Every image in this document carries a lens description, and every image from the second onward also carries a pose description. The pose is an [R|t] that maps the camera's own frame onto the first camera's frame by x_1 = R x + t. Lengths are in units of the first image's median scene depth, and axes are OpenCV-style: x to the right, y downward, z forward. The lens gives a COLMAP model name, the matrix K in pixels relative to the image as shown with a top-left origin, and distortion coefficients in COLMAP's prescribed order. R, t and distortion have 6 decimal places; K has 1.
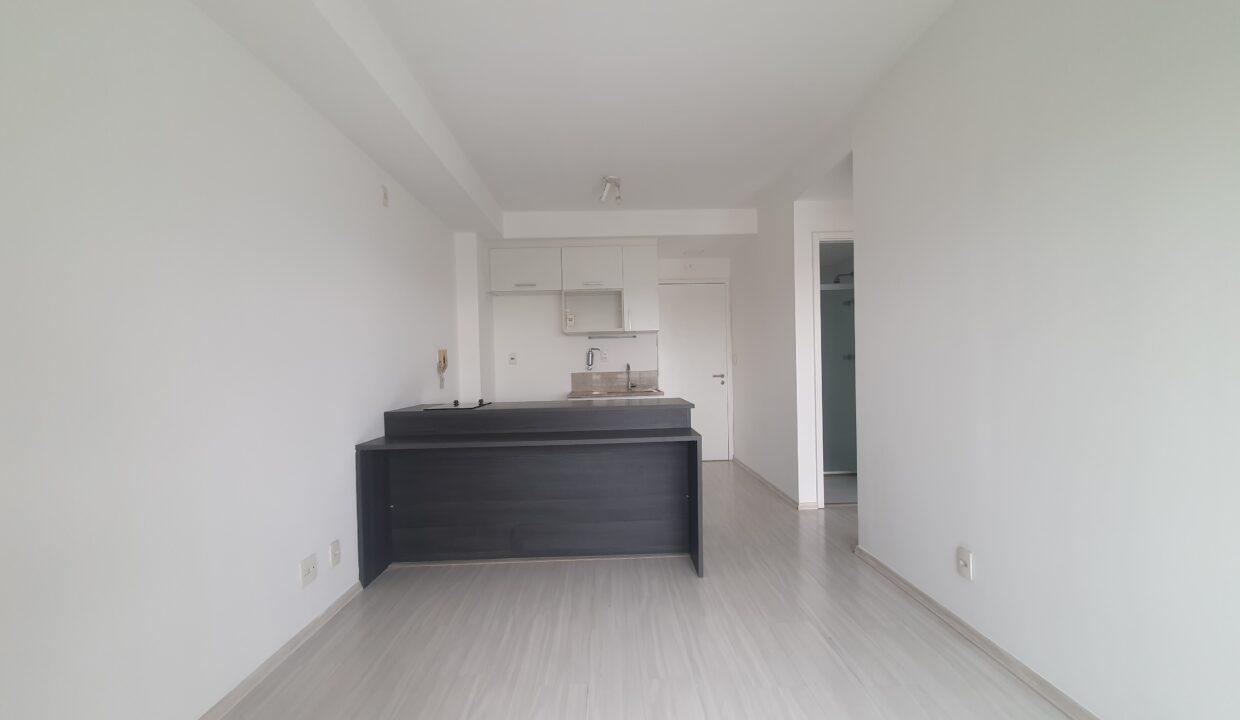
lens RADIAL K [[491.5, 0, 618.9], [0, 491.5, 370.0], [0, 0, 1]] dist [0.001107, -0.000035]
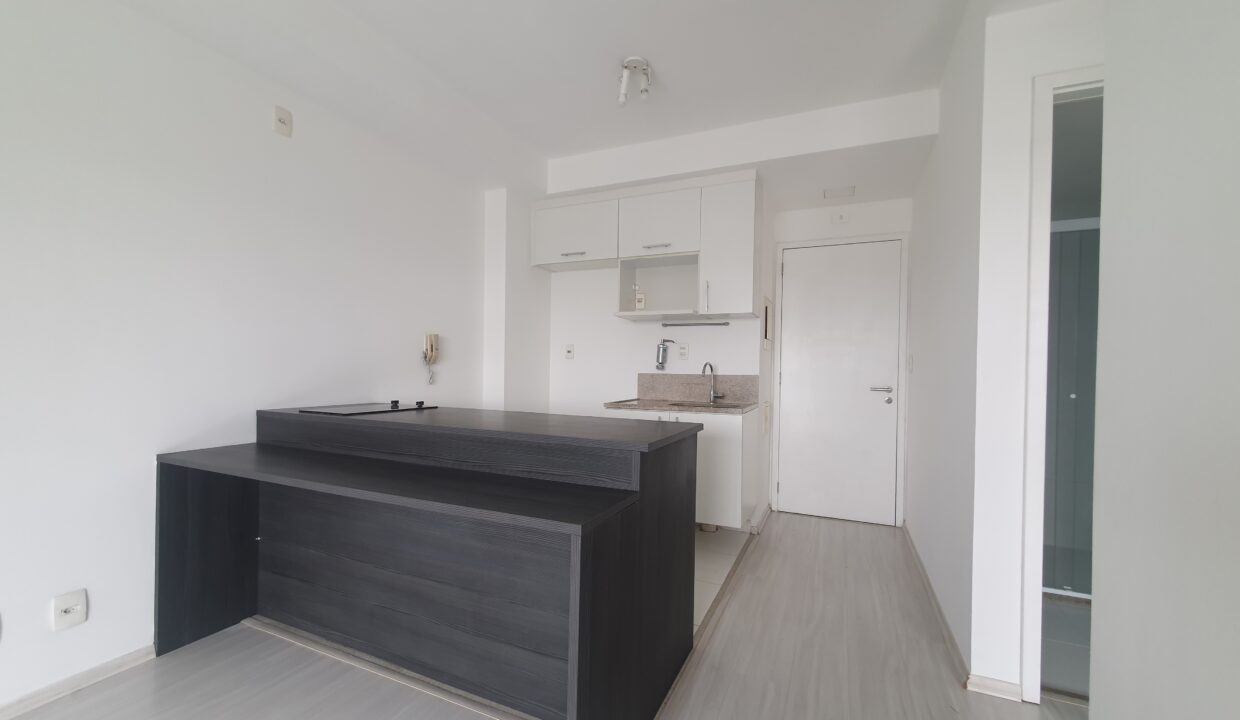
lens RADIAL K [[491.5, 0, 618.9], [0, 491.5, 370.0], [0, 0, 1]] dist [0.001107, -0.000035]
pose [[0.901479, 0.041084, -0.430869, 0.203381], [-0.043764, 0.999035, 0.003694, -0.000285], [0.430605, 0.015527, 0.902407, 0.348175]]
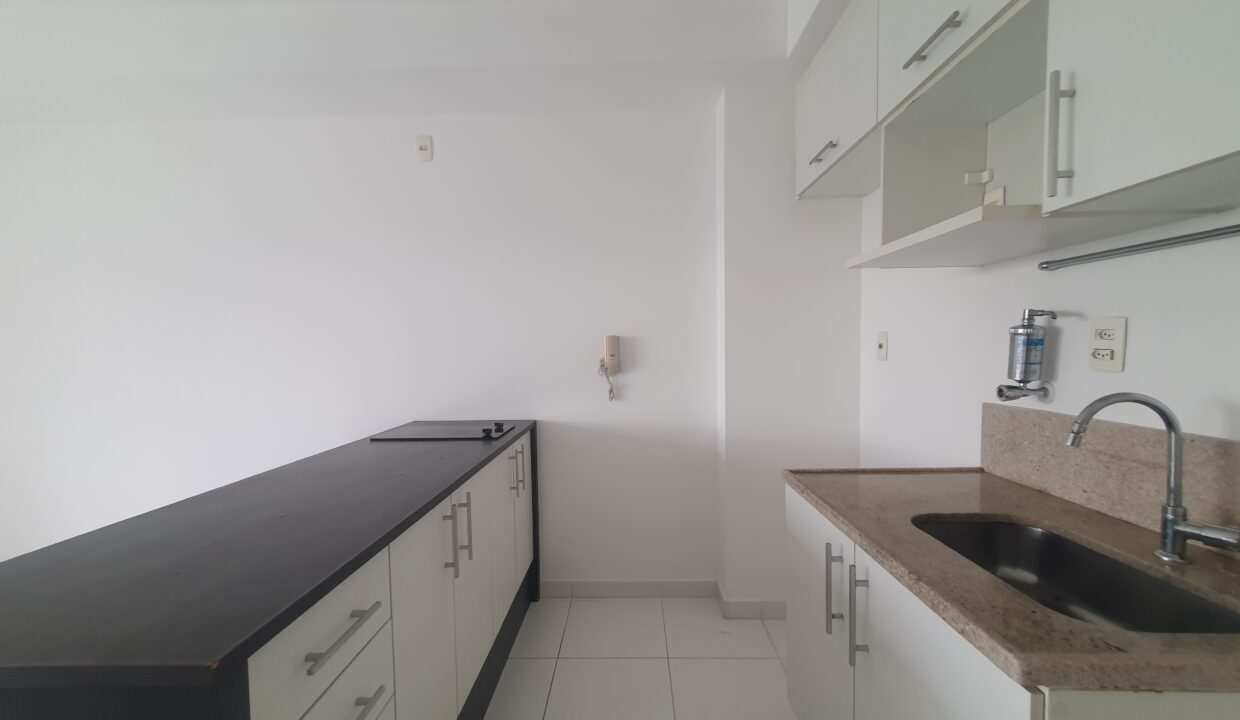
lens RADIAL K [[491.5, 0, 618.9], [0, 491.5, 370.0], [0, 0, 1]] dist [0.001107, -0.000035]
pose [[-0.037086, 0.075096, -0.996486, 0.199168], [0.007622, 0.997165, 0.074864, -0.037063], [0.999283, -0.004819, -0.037553, 0.849609]]
